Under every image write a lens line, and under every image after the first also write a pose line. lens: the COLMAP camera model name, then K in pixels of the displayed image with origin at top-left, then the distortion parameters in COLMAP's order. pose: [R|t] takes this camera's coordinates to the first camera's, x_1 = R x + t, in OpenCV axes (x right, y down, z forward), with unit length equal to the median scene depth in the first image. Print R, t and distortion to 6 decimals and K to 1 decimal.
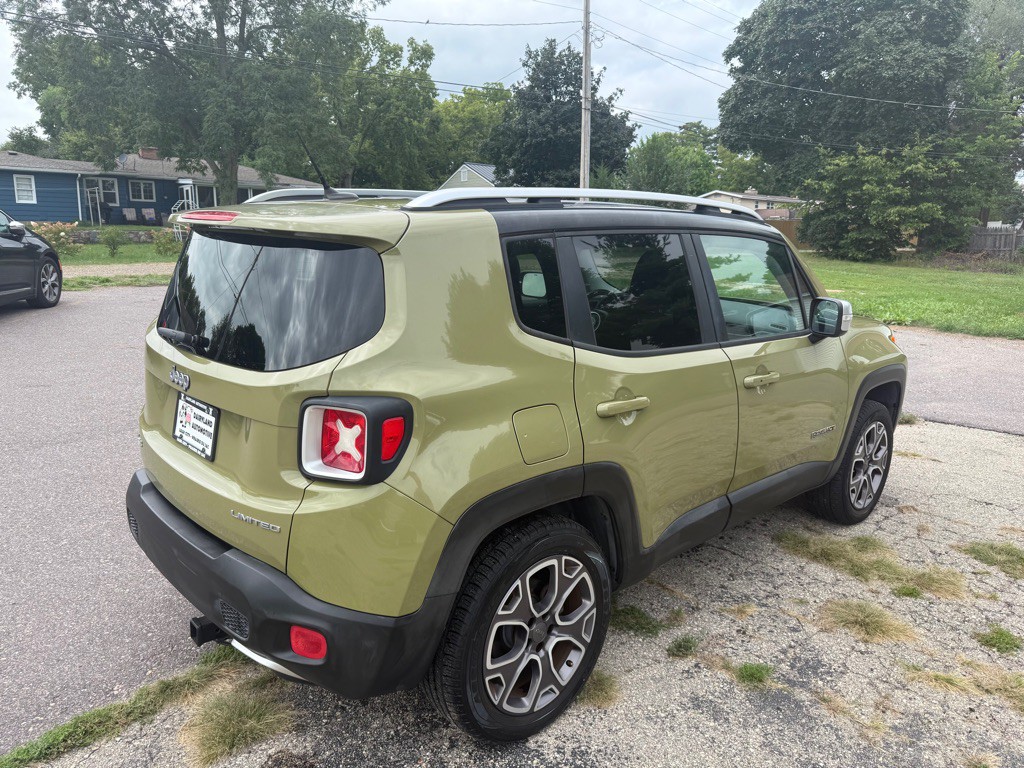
lens RADIAL K [[720.5, 0, 545.1], [0, 720.5, 413.3], [0, 0, 1]] dist [0.014393, -0.027383]
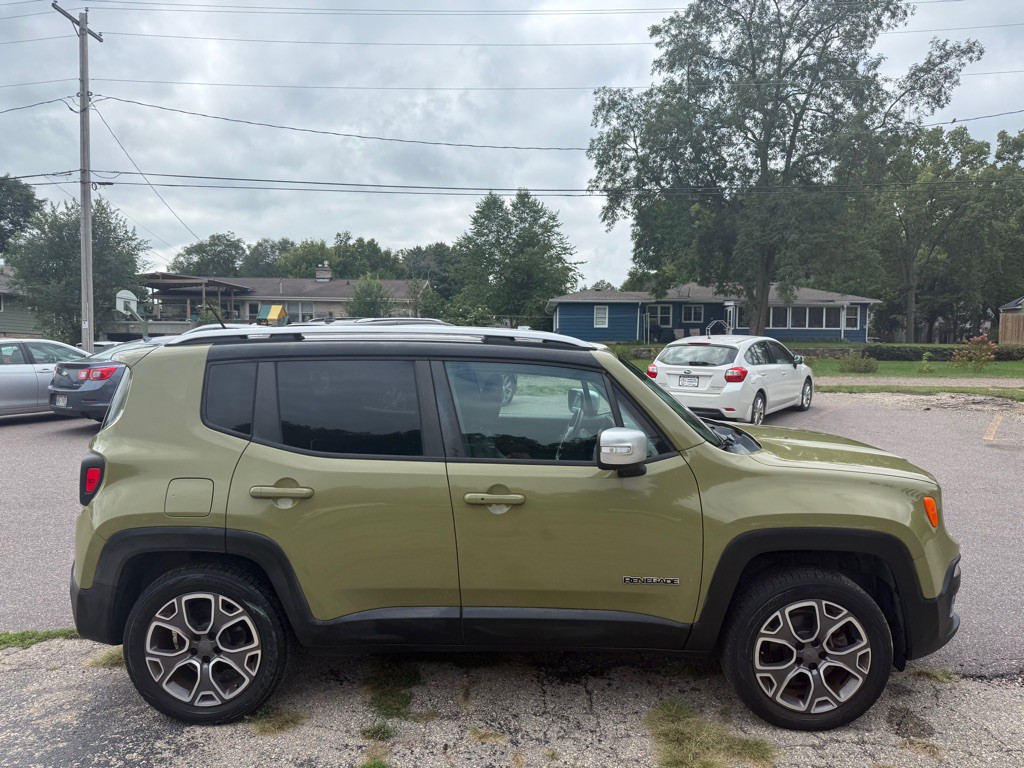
lens RADIAL K [[720.5, 0, 489.1], [0, 720.5, 438.2], [0, 0, 1]] dist [0.014393, -0.027383]
pose [[0.702076, 0.078805, -0.707728, 0.736894], [-0.164248, 0.984980, -0.053259, -0.058218], [0.692901, 0.153635, 0.704475, 0.196806]]
